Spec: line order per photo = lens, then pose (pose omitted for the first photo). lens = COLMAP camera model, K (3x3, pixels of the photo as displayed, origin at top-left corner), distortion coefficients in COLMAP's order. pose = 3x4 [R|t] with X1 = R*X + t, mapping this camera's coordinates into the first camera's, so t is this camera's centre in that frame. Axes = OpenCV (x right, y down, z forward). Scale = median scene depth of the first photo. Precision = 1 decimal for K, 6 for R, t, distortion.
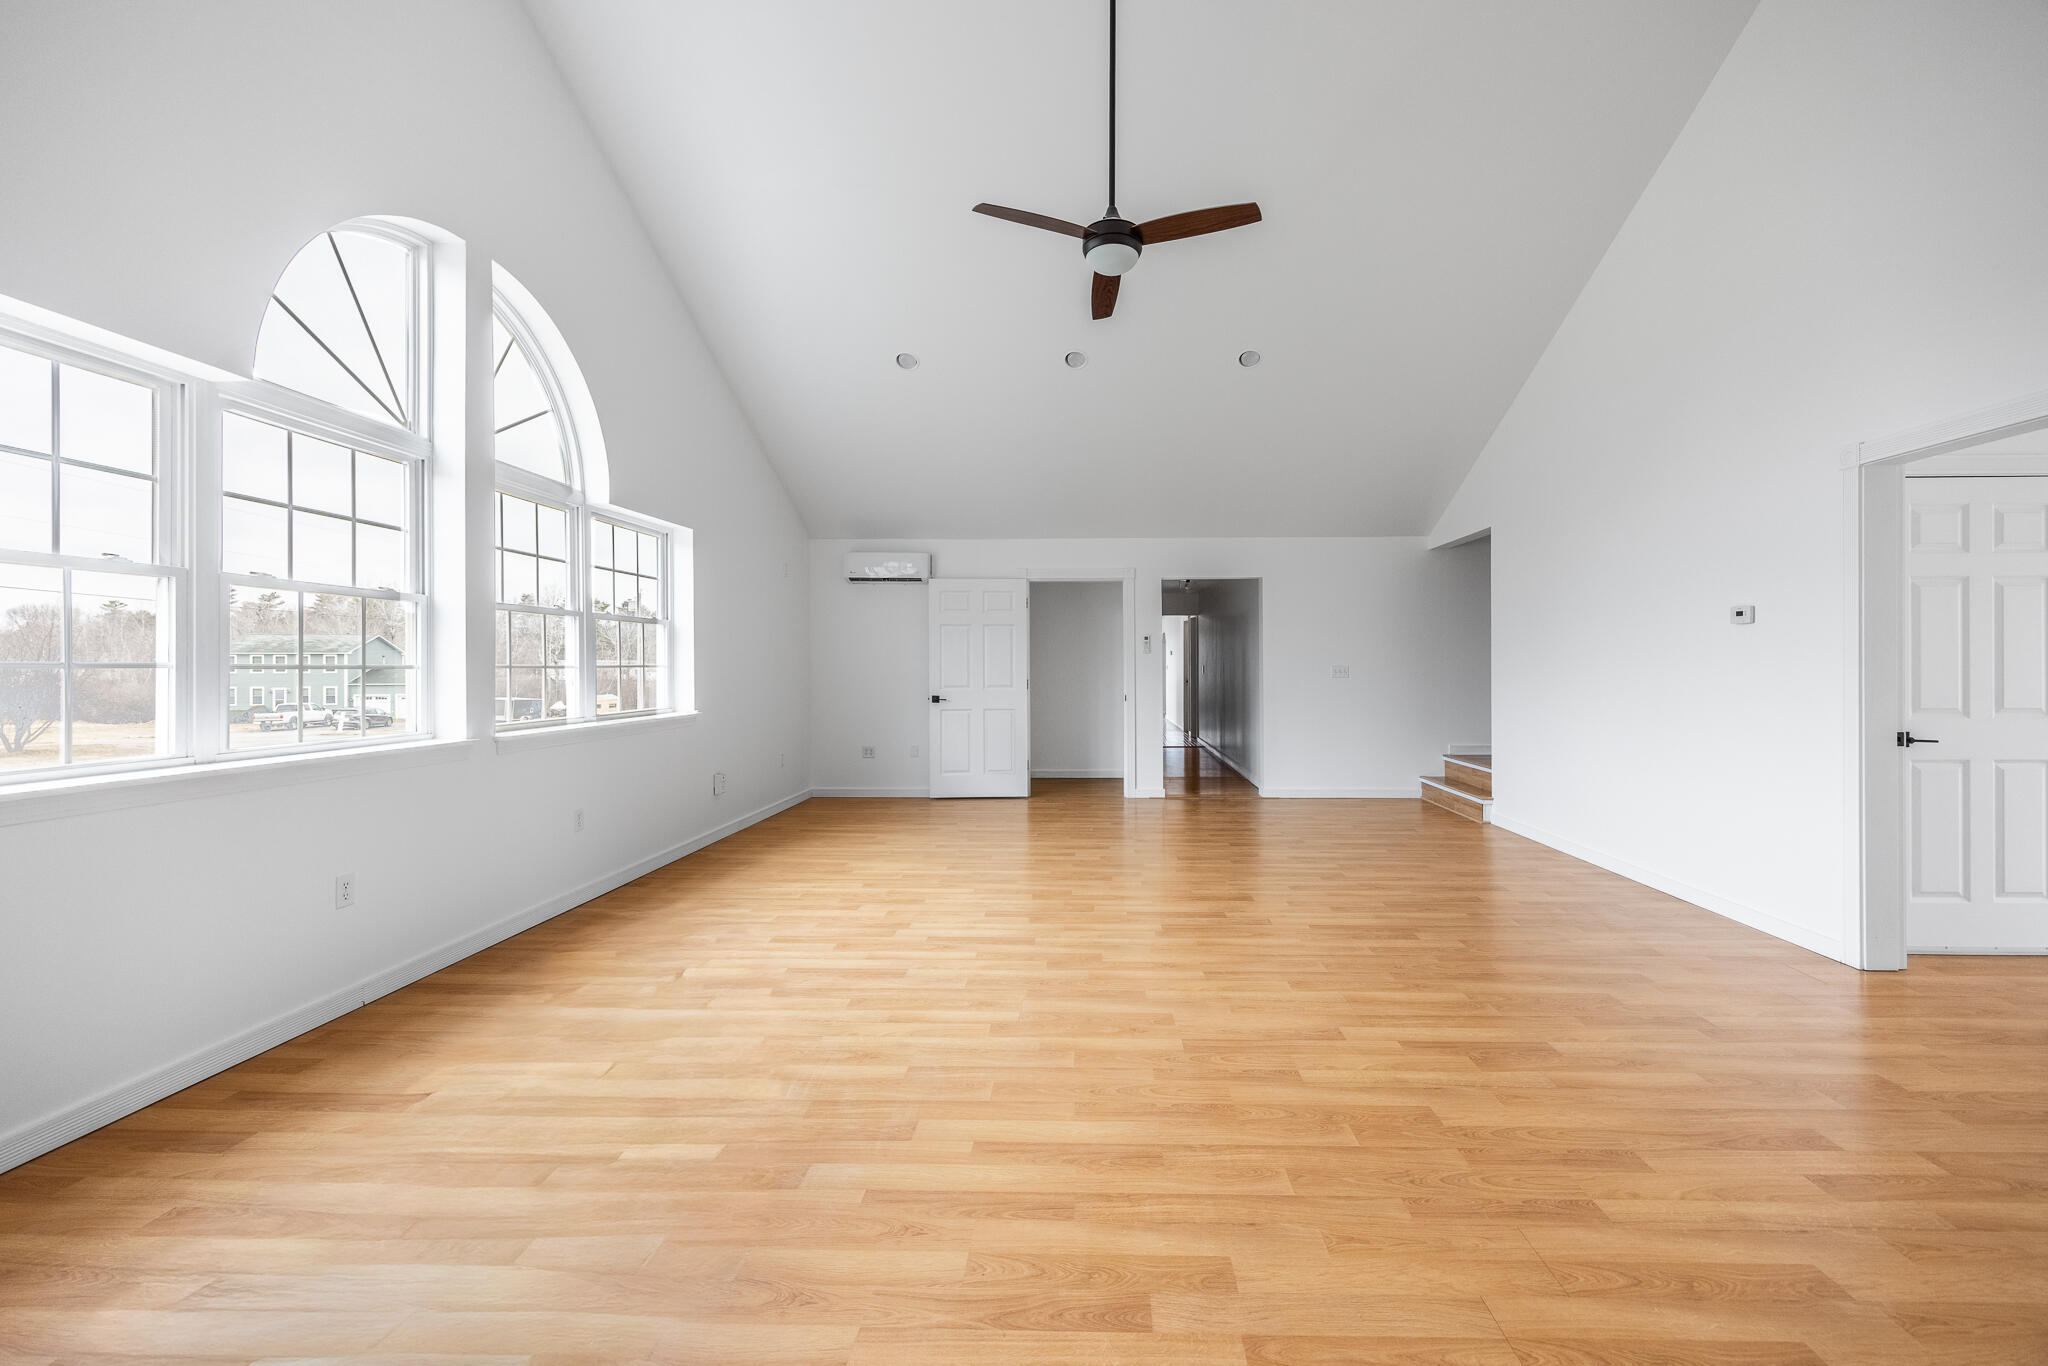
lens RADIAL K [[794.1, 0, 1075.9], [0, 794.1, 665.4], [0, 0, 1]] dist [-0.000196, 0.000013]
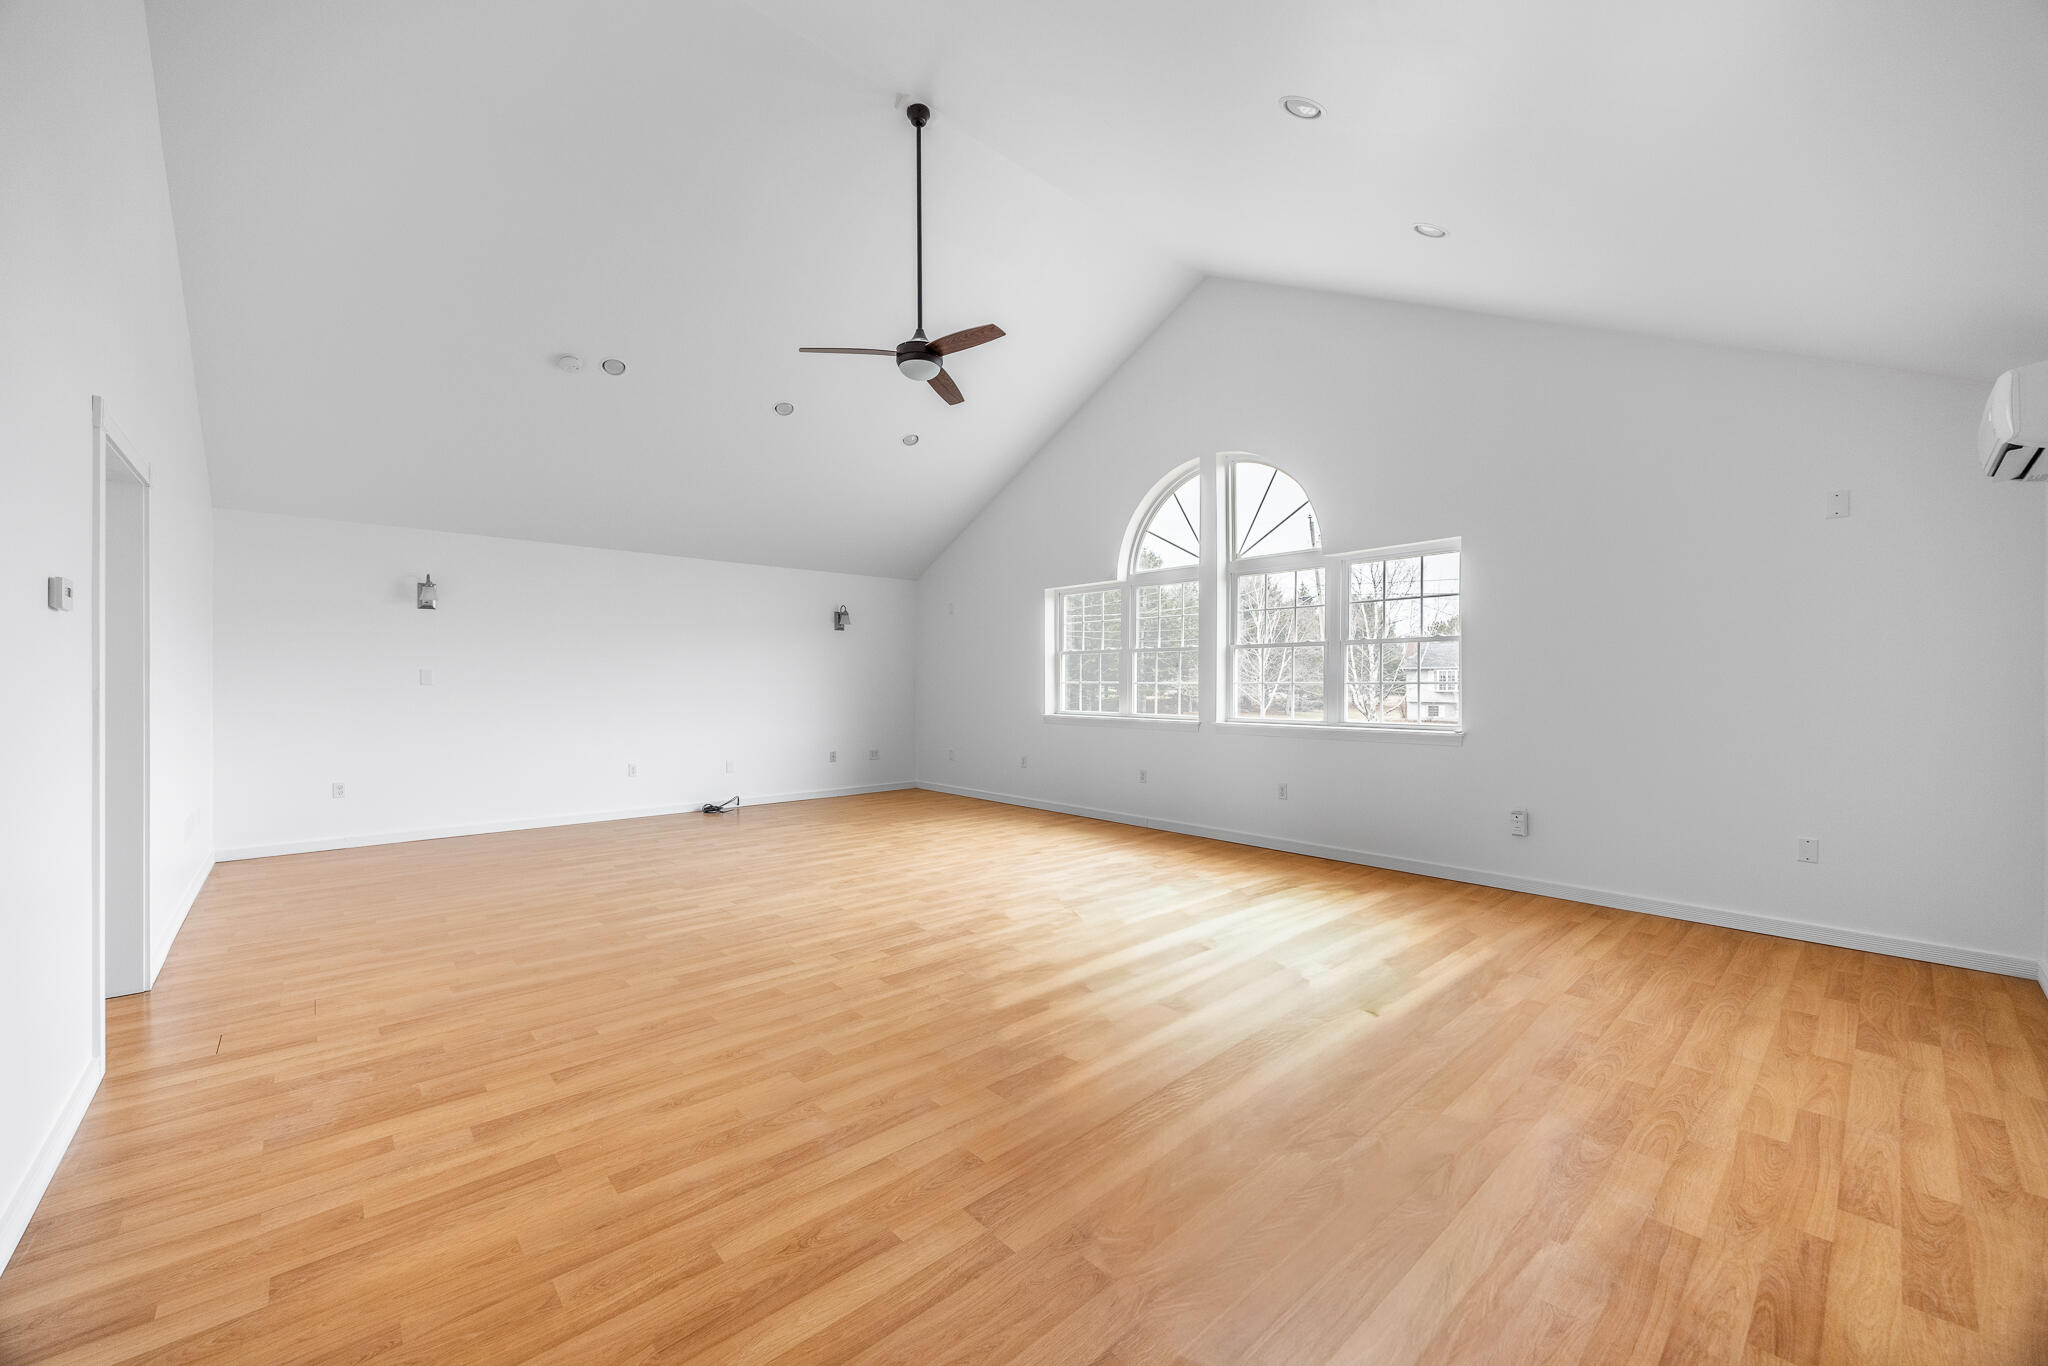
lens RADIAL K [[794.1, 0, 1024.6], [0, 794.1, 683.2], [0, 0, 1]] dist [-0.000196, 0.000013]
pose [[-0.720913, 0.002544, -0.693021, 0.845584], [0.000715, 0.999995, 0.002927, -0.000297], [0.693025, 0.001614, -0.720912, 2.117104]]
